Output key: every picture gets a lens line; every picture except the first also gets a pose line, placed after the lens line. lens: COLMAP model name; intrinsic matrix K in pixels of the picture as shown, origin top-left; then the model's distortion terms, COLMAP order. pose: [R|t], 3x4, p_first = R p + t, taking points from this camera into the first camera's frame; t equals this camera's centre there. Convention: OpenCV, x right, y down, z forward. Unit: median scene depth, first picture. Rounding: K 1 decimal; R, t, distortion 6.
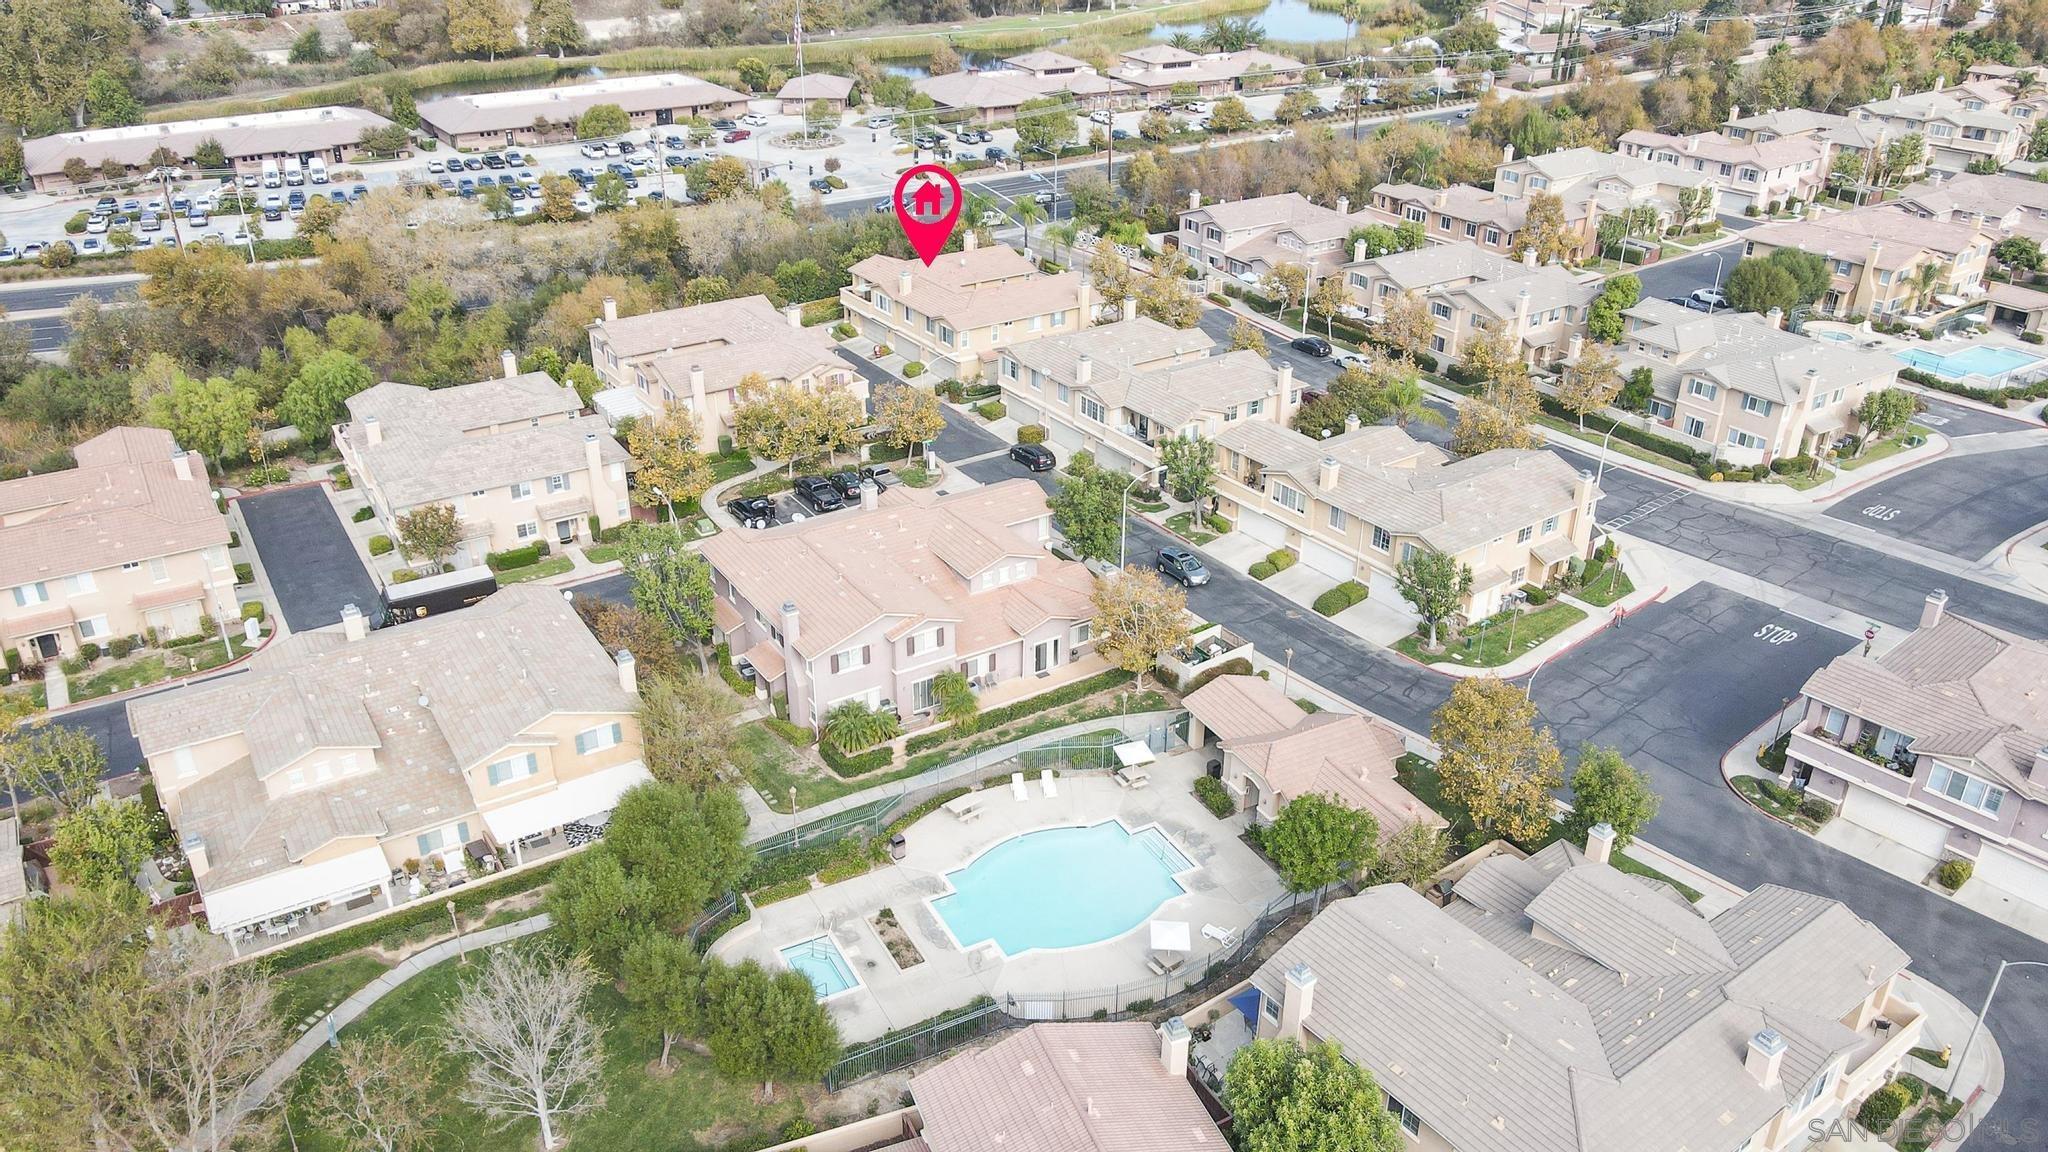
lens RADIAL K [[1501.1, 0, 1024.0], [0, 1501.1, 576.0], [0, 0, 1]] dist [-0.003354, 0.036541]
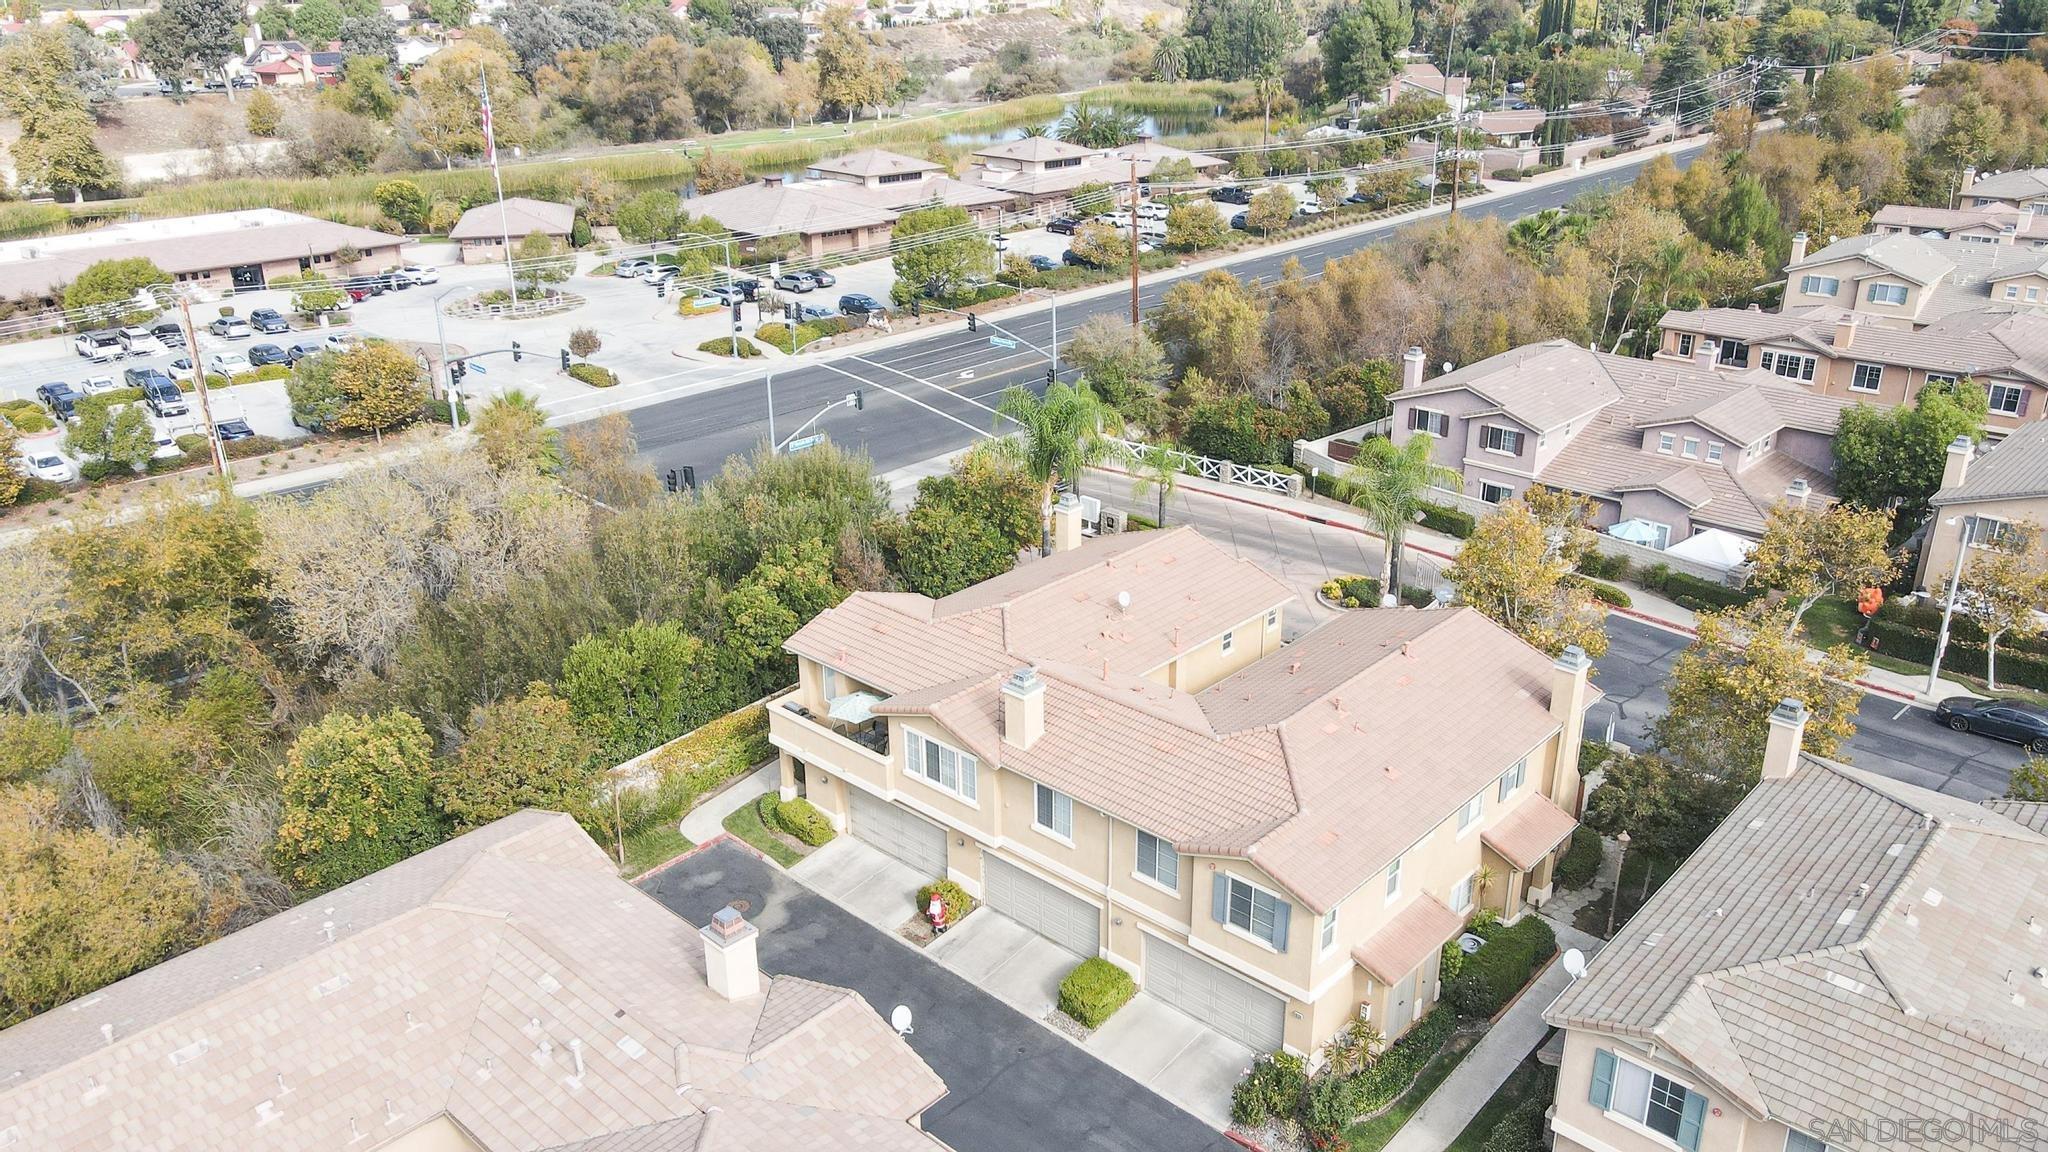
lens RADIAL K [[1501.1, 0, 1024.0], [0, 1501.1, 576.0], [0, 0, 1]] dist [-0.003354, 0.036541]
pose [[0.973600, -0.098718, 0.205811, -0.085903], [0.117290, 0.989866, -0.080055, -0.119883], [-0.195822, 0.102081, 0.975312, 0.418682]]
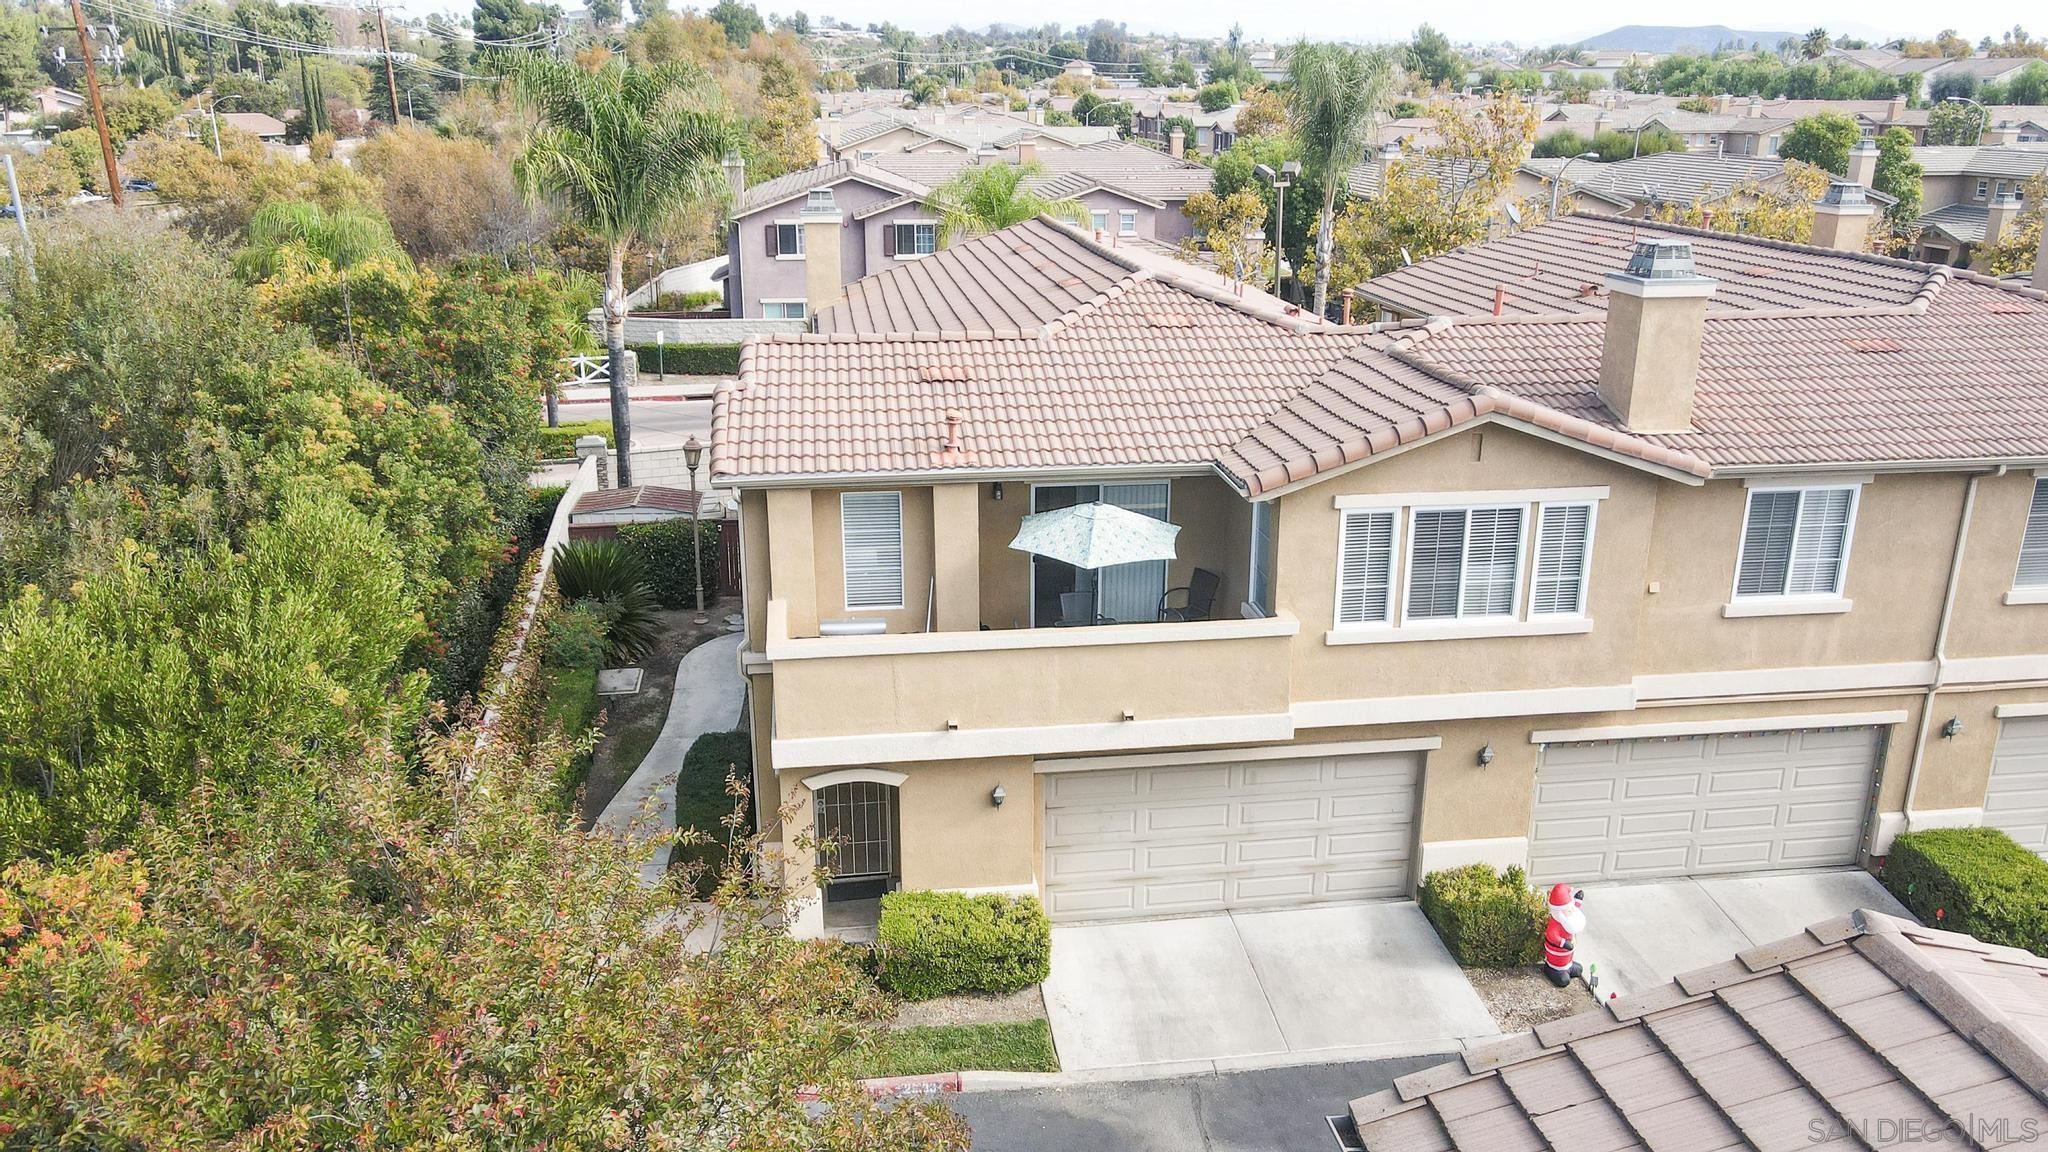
lens RADIAL K [[1501.1, 0, 1024.0], [0, 1501.1, 576.0], [0, 0, 1]] dist [-0.003354, 0.036541]
pose [[0.443141, -0.280959, 0.851286, -0.133467], [0.412088, 0.907181, 0.084893, -0.127511], [-0.796121, 0.313185, 0.517789, 0.596318]]
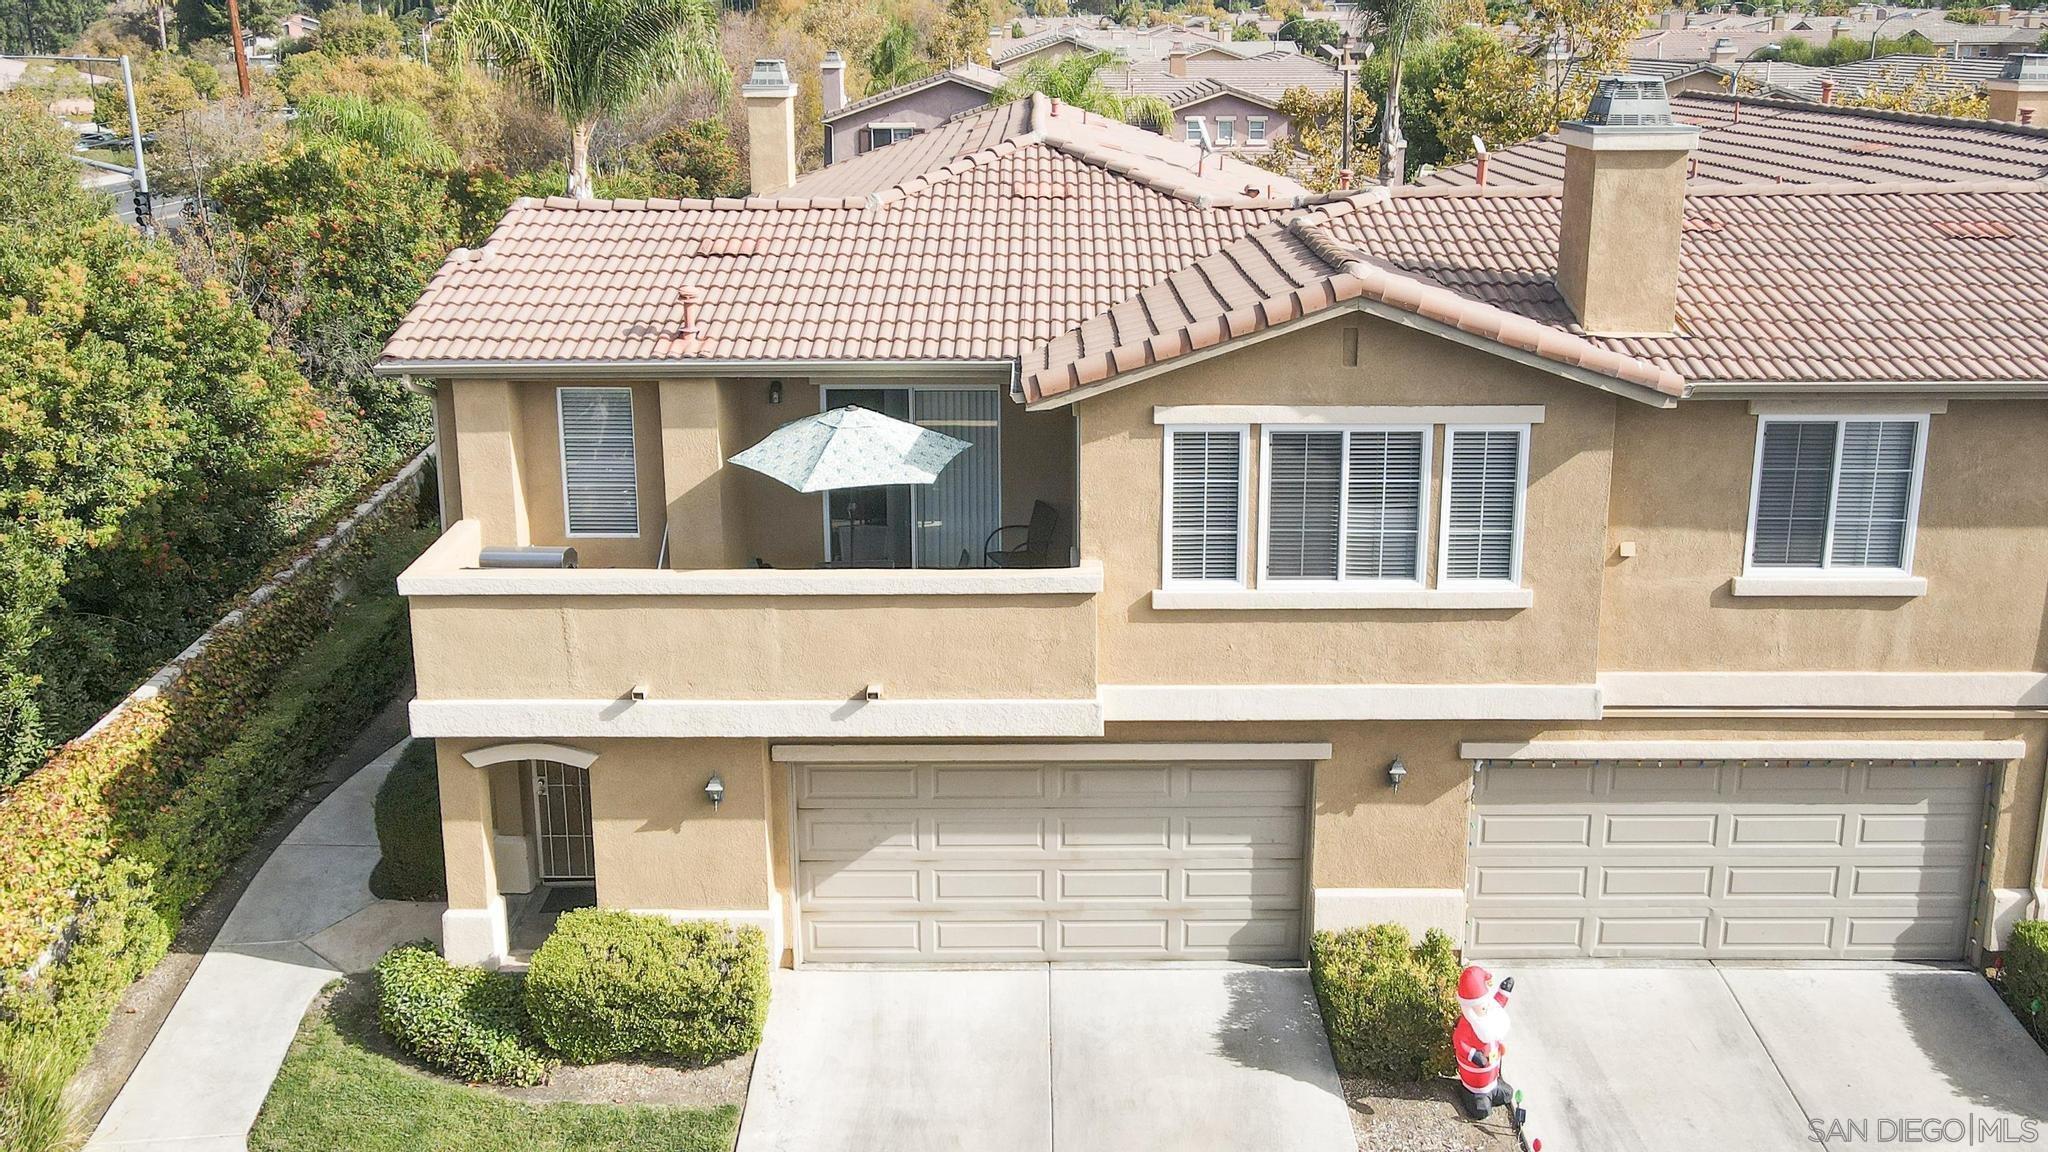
lens RADIAL K [[1576.8, 0, 1032.9], [0, 1576.8, 351.5], [0, 0, 1]] dist [0.001430, 0.010974]
pose [[0.561954, -0.178617, 0.807653, -0.111395], [0.384824, 0.920760, -0.064125, -0.118340], [-0.732200, 0.346840, 0.586161, 0.589793]]
